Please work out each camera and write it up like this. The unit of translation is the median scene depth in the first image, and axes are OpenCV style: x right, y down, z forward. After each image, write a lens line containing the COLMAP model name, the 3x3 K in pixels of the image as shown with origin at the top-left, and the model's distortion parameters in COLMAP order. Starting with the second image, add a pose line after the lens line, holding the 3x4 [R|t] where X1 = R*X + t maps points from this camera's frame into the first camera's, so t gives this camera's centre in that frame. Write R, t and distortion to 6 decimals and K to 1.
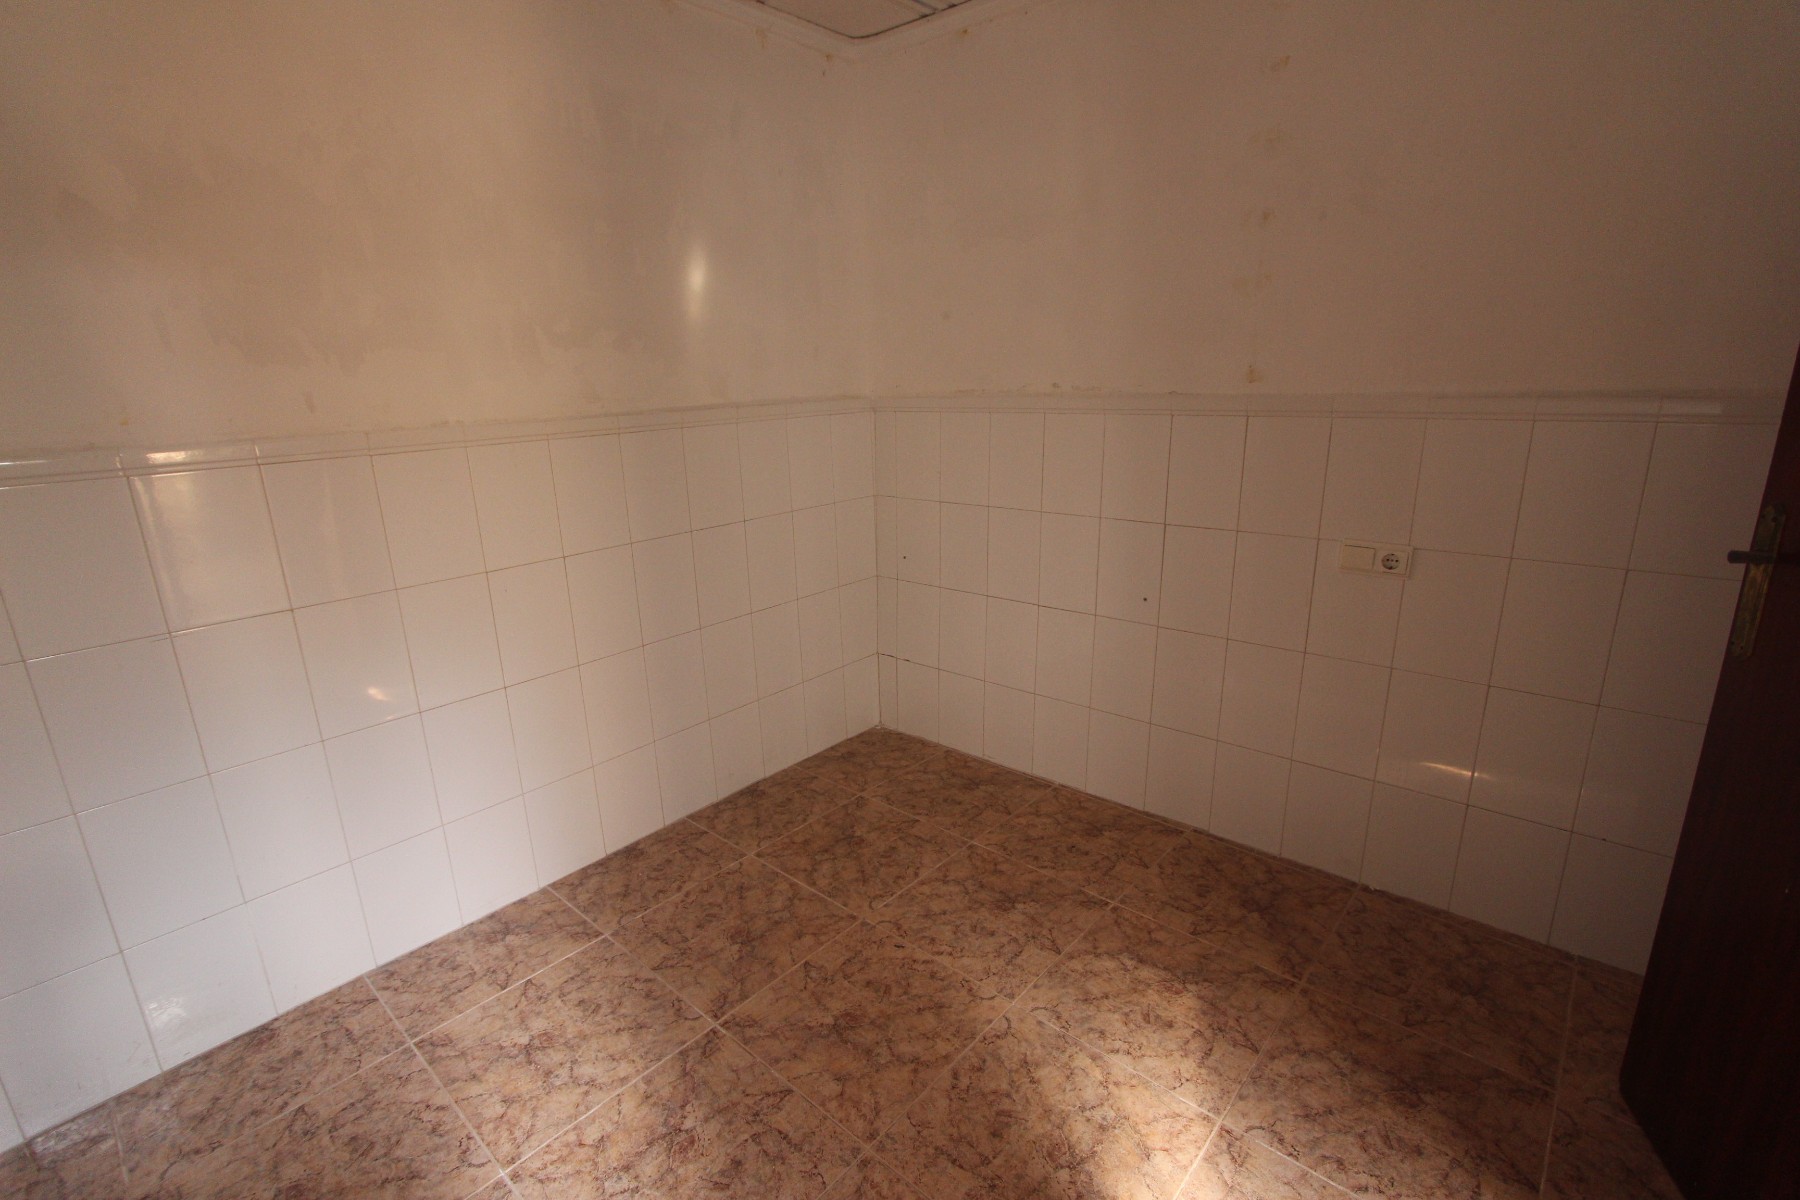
lens RADIAL K [[825.1, 0, 902.9], [0, 825.1, 590.7], [0, 0, 1]] dist [-0.020952, 0.001840]
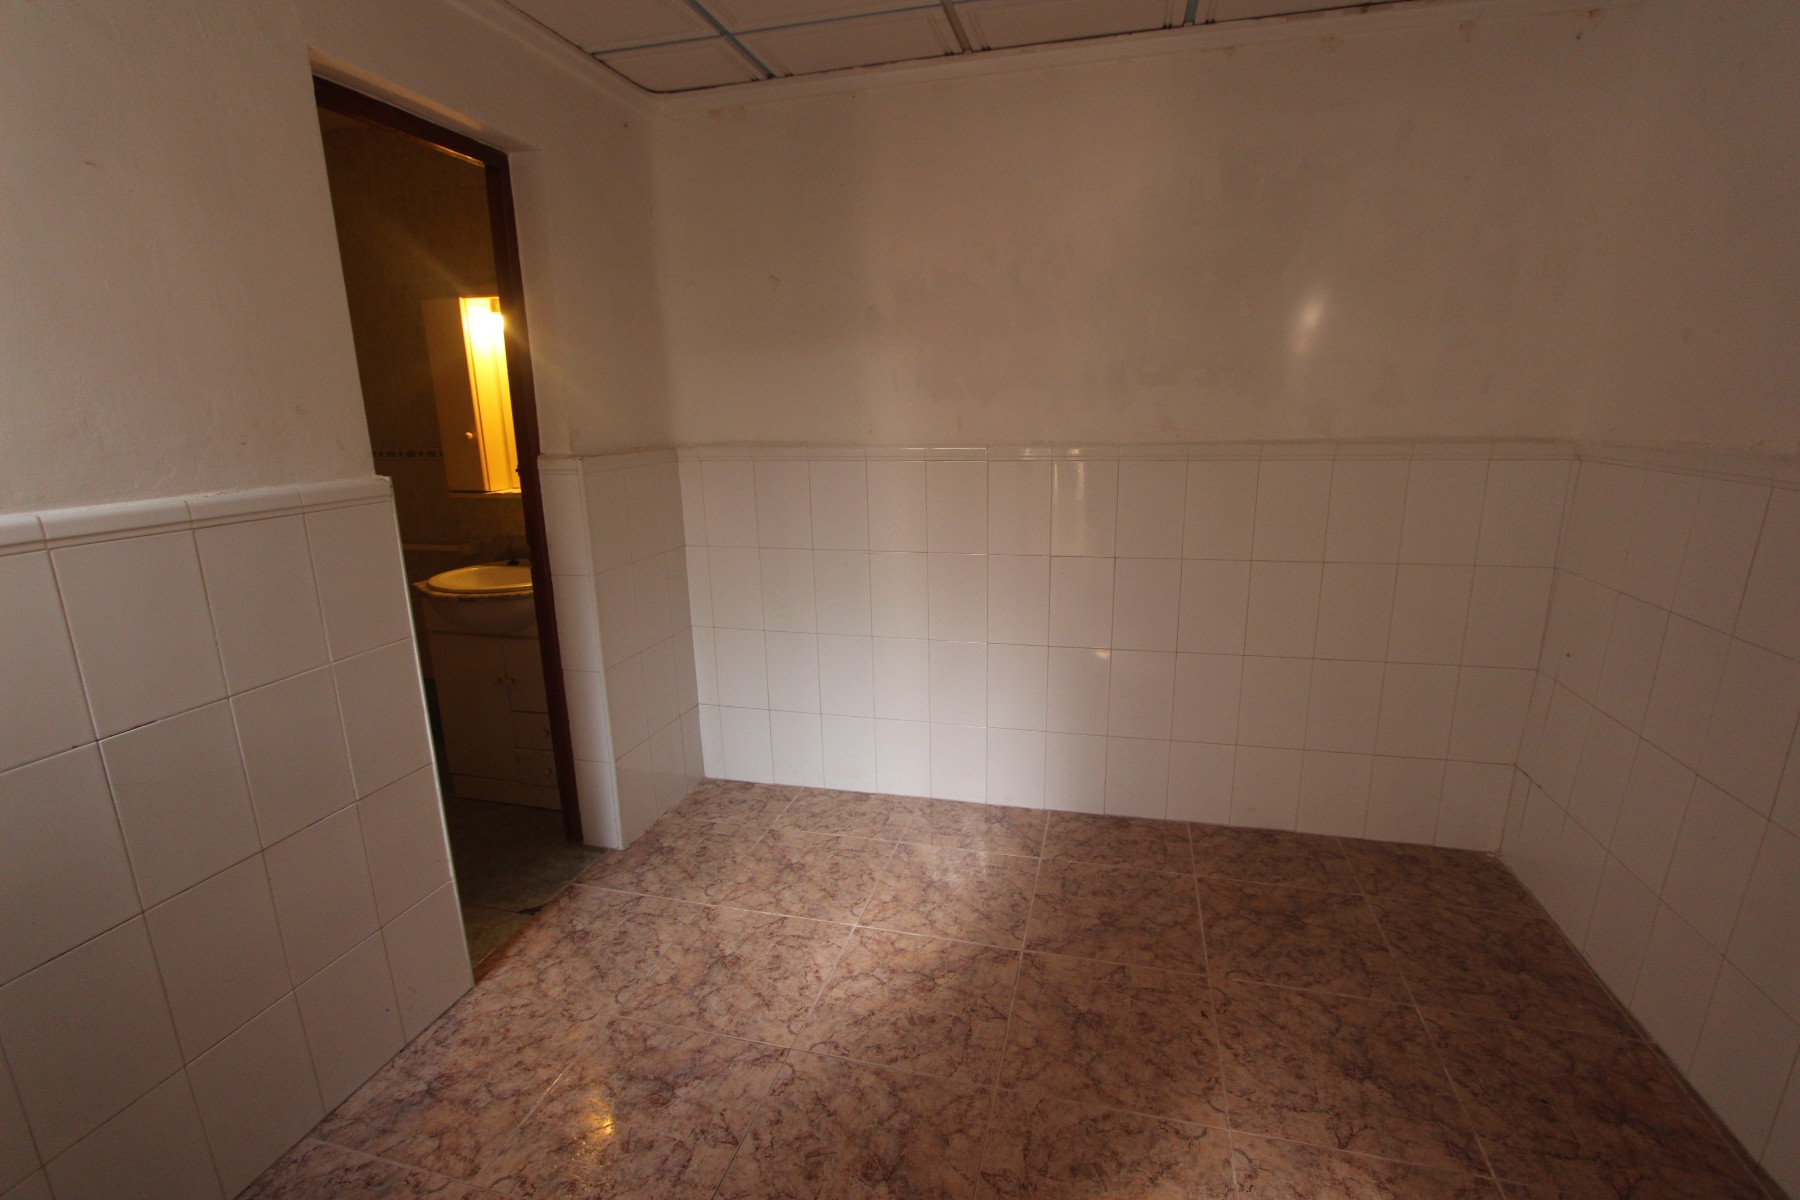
lens RADIAL K [[825.1, 0, 907.8], [0, 825.1, 604.4], [0, 0, 1]] dist [-0.020952, 0.001840]
pose [[0.449315, 0.231806, -0.862776, 0.567507], [-0.220811, 0.964602, 0.144171, -0.093215], [0.865655, 0.125732, 0.484595, 0.180256]]
